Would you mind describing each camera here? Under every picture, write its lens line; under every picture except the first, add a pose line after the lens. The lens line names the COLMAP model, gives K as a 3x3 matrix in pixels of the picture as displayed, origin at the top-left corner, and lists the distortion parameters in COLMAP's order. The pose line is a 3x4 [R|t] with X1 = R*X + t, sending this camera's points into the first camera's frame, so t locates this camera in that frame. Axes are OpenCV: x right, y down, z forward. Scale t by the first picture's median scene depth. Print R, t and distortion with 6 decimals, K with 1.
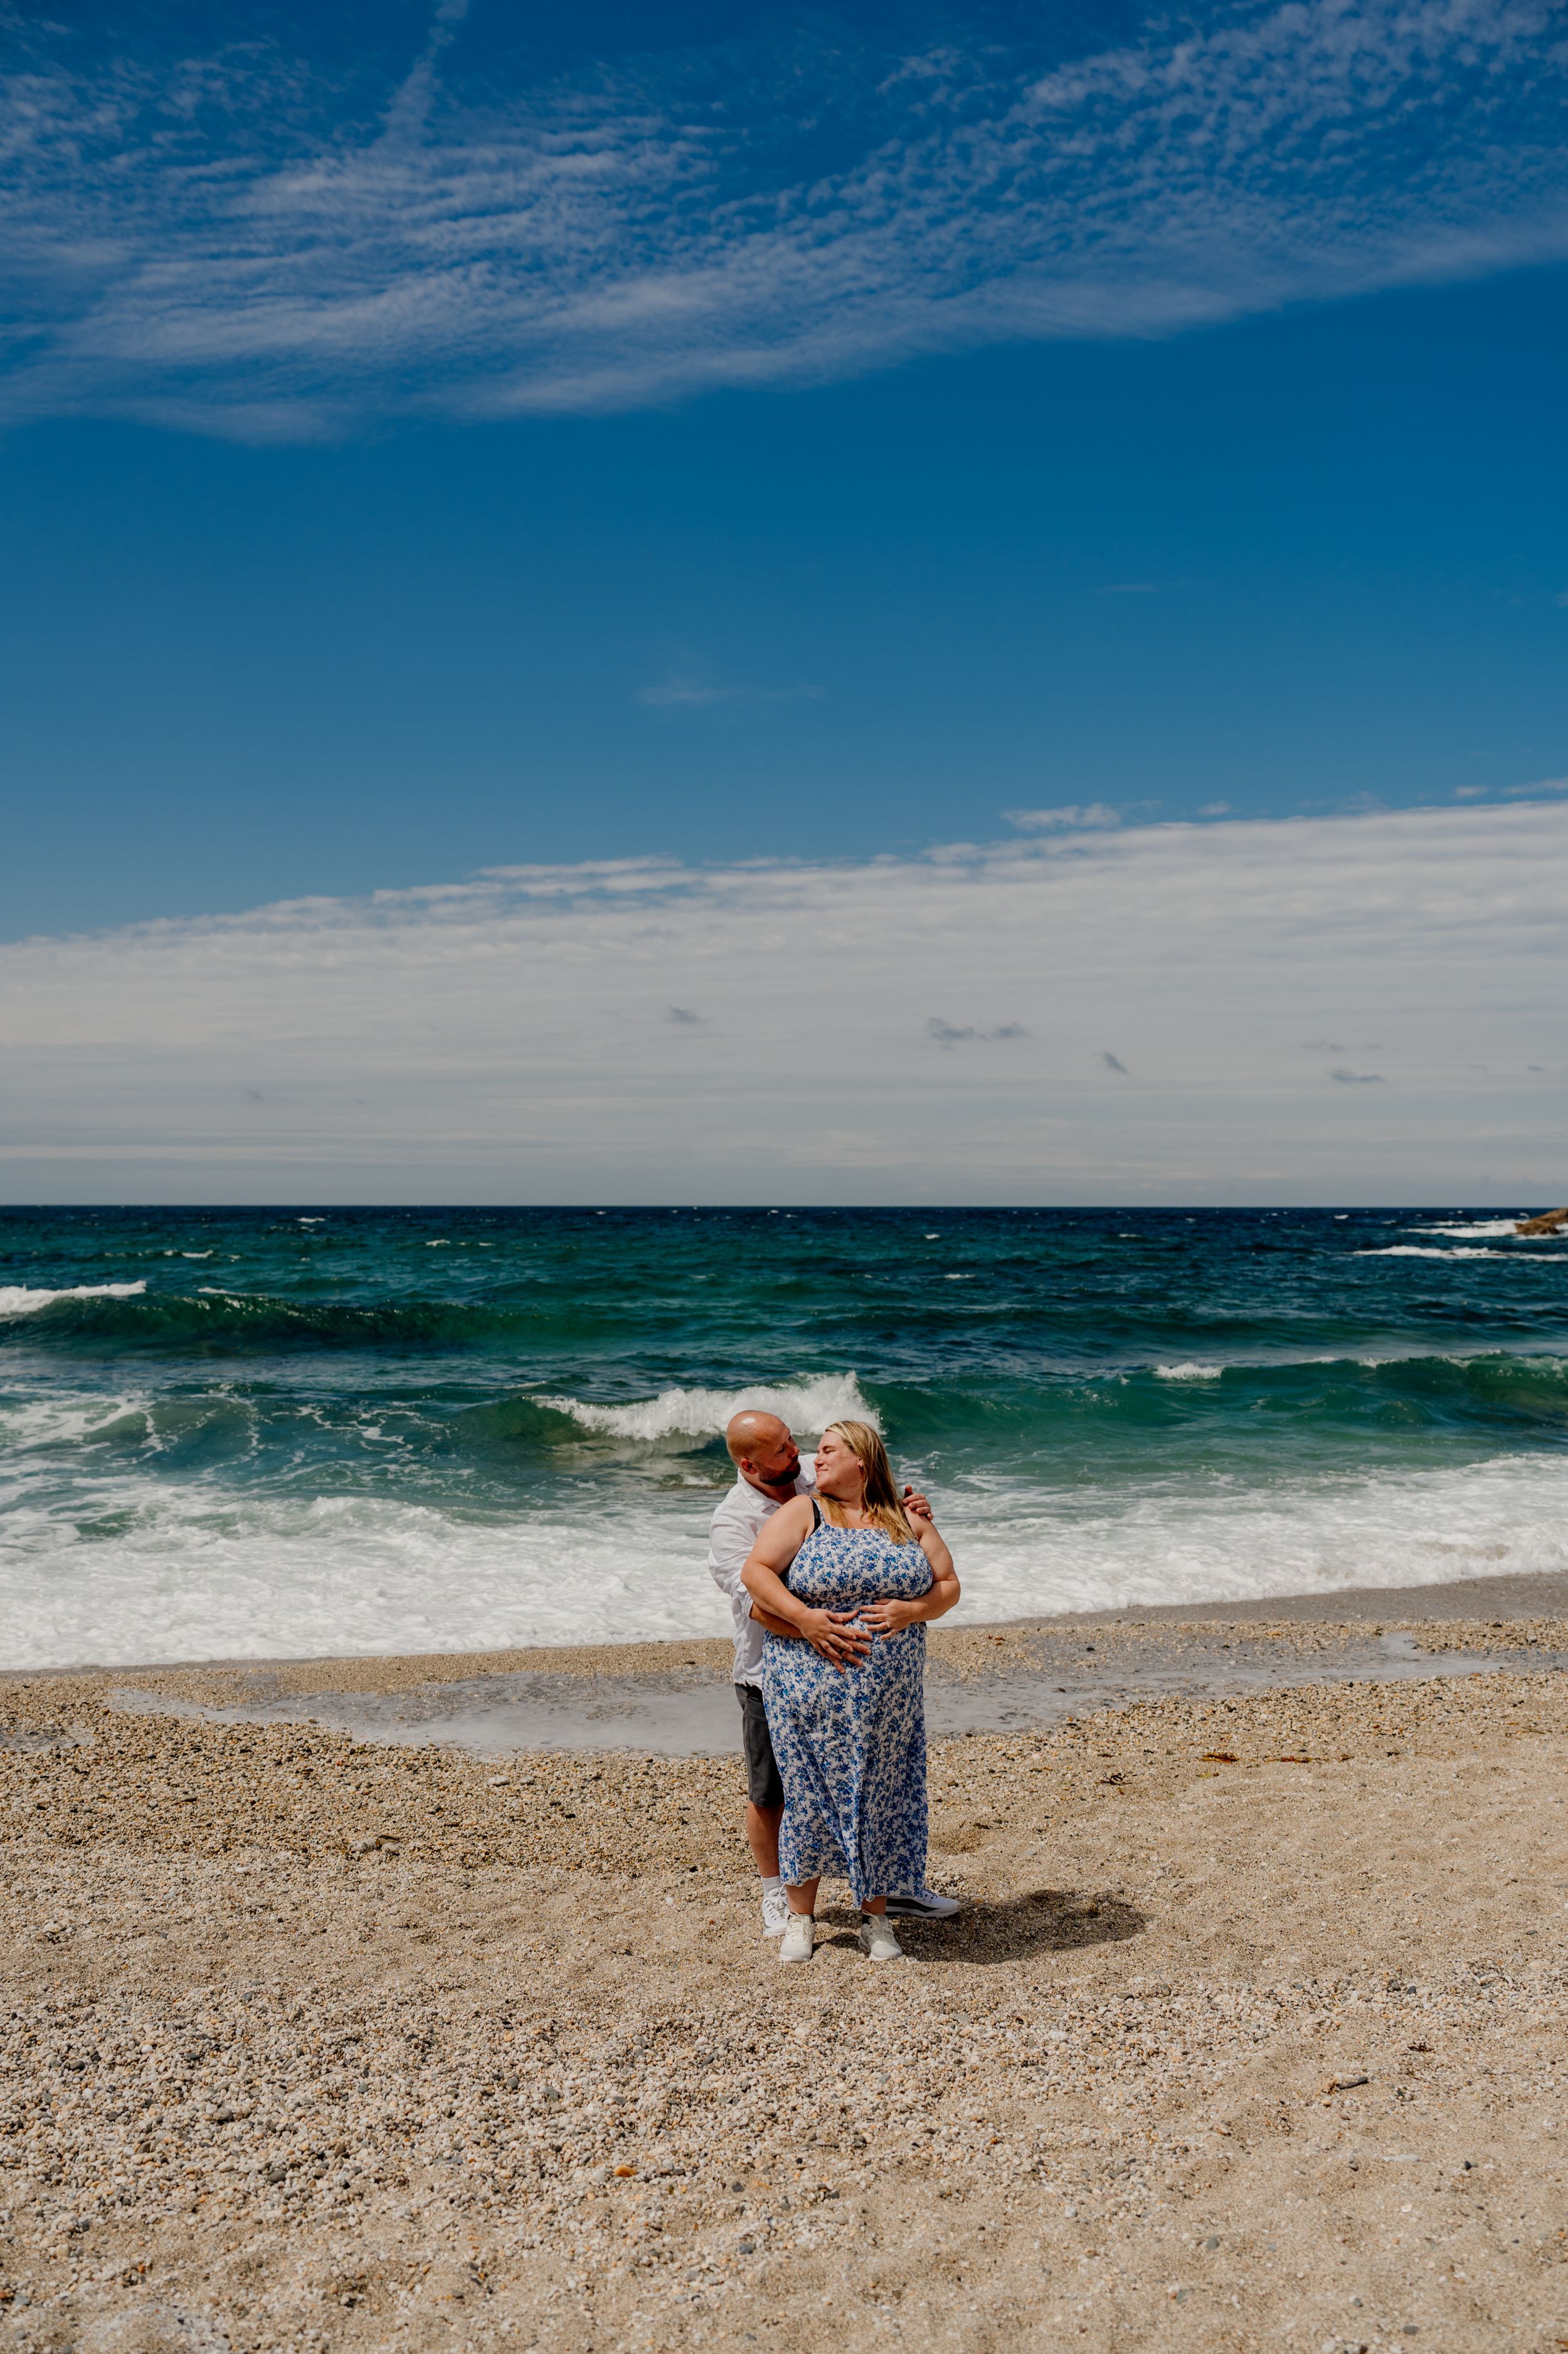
lens RADIAL K [[3151.5, 0, 1025.0], [0, 3151.5, 1169.1], [0, 0, 1]] dist [-0.032695, 0.146913]
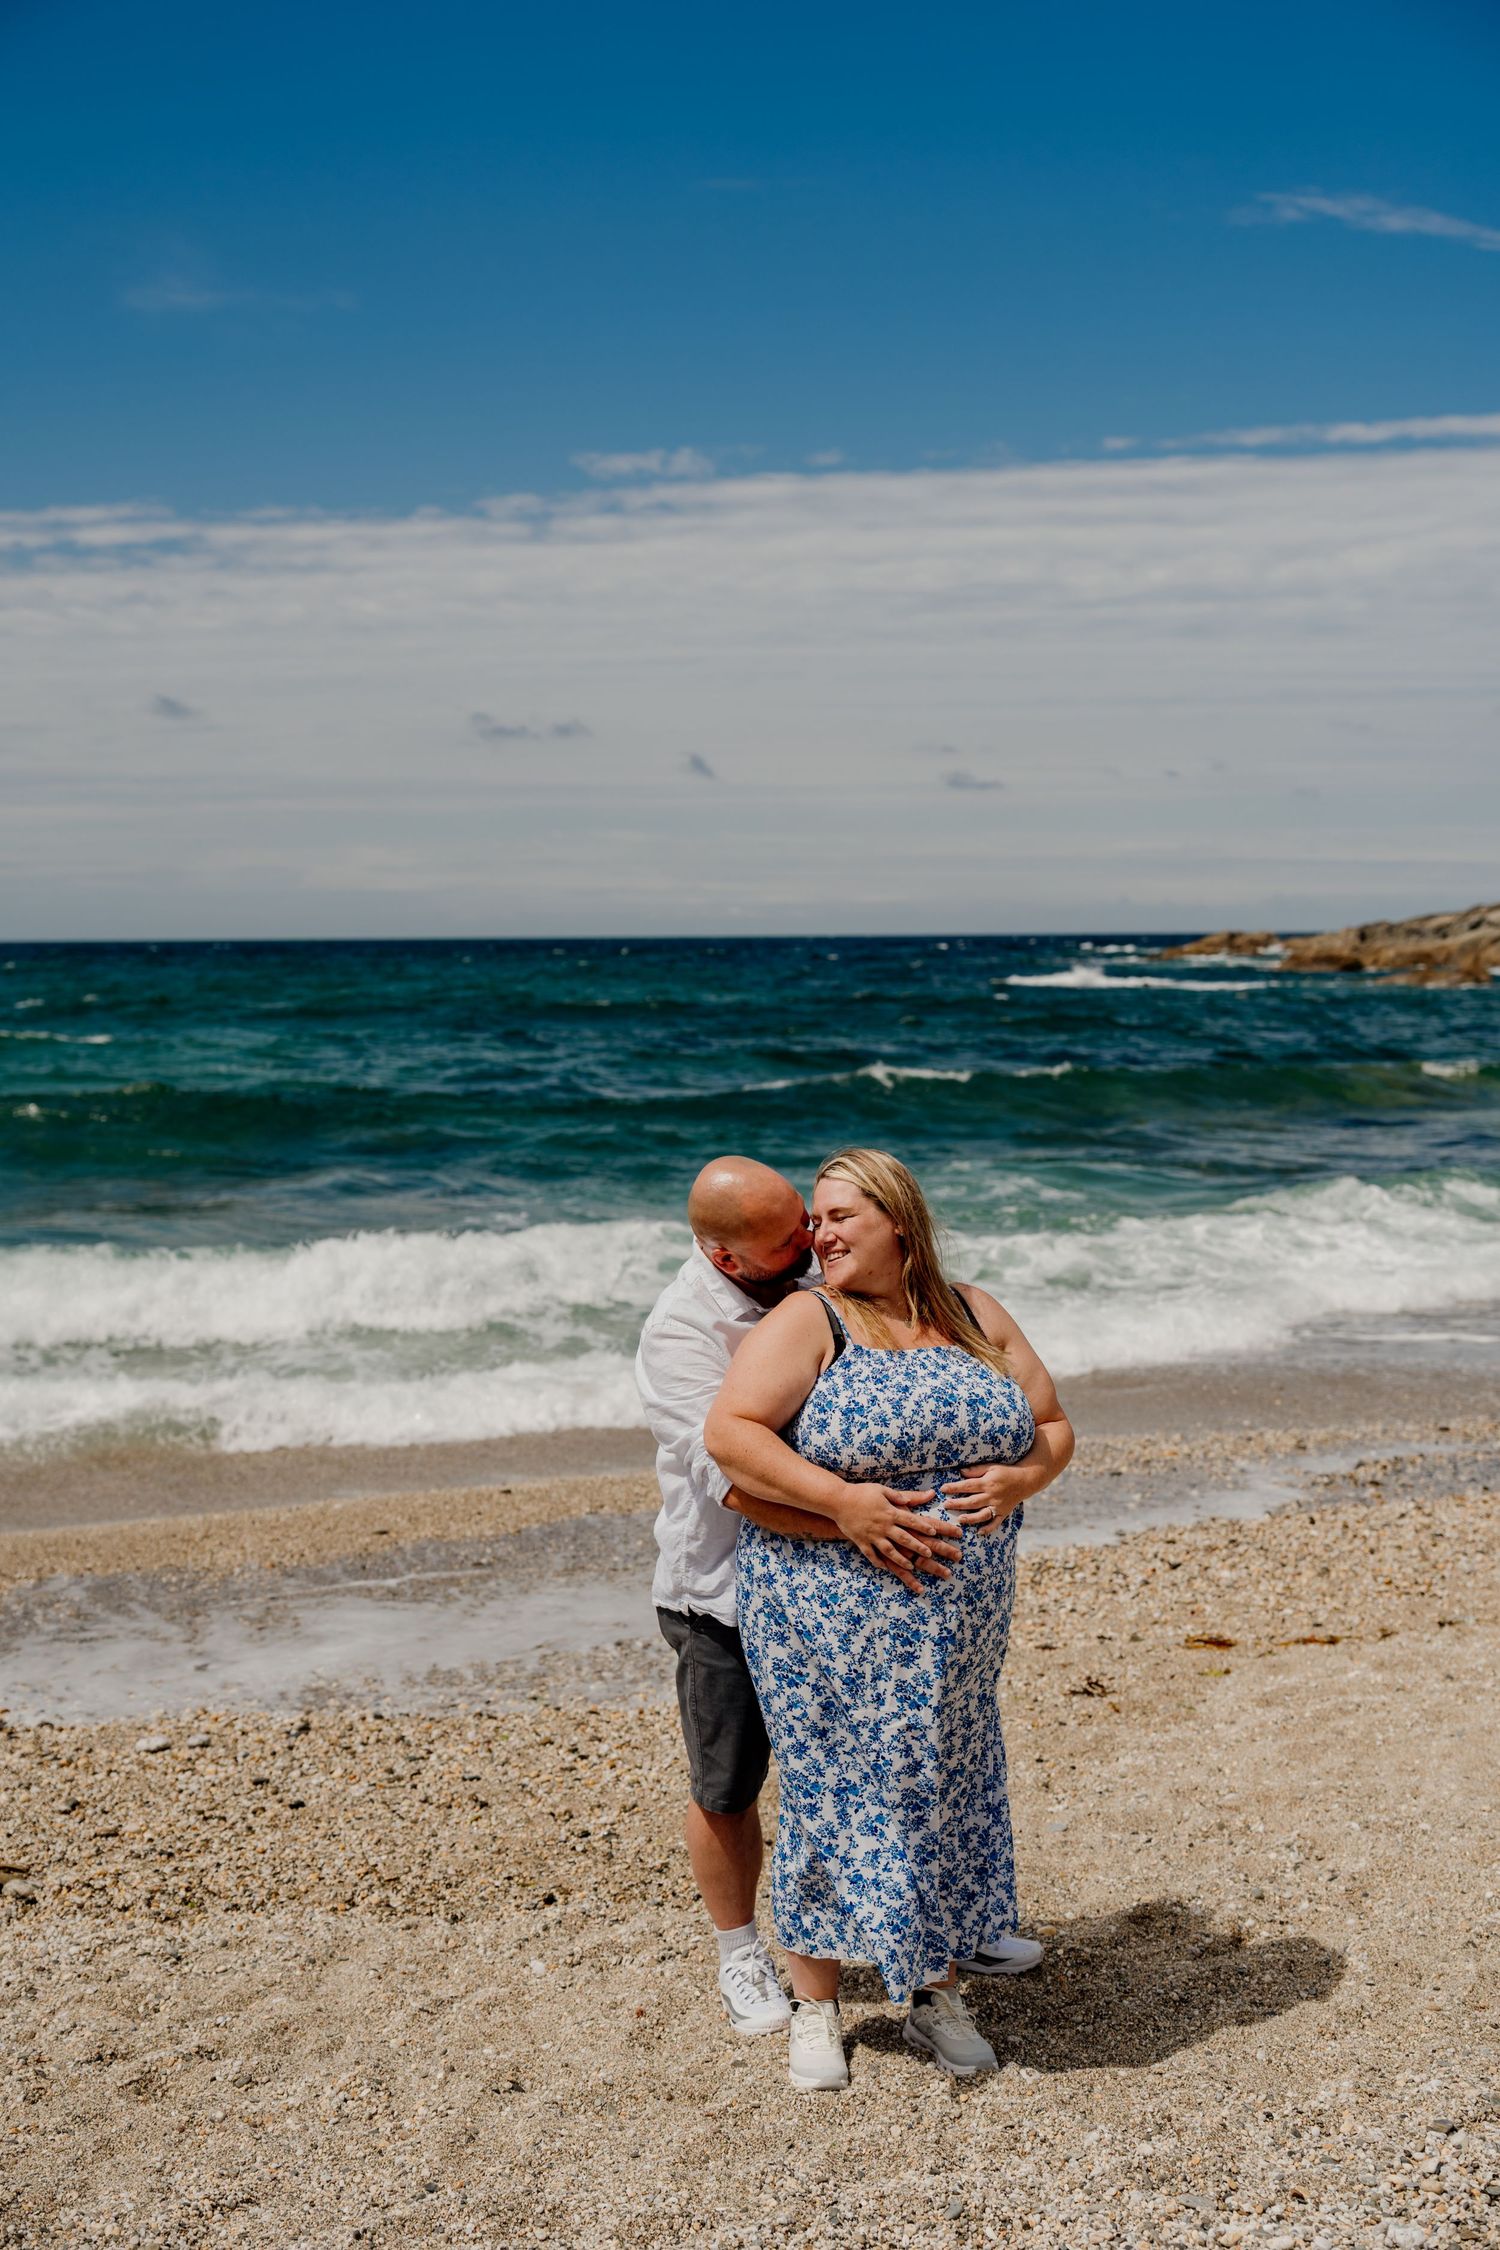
lens RADIAL K [[3012.4, 0, 980.3], [0, 3012.4, 1117.5], [0, 0, 1]] dist [-0.032695, 0.146913]
pose [[0.979051, -0.022197, 0.202400, -0.122693], [0.011266, 0.998423, 0.054999, 0.033293], [-0.203302, -0.051567, 0.977757, 0.365950]]
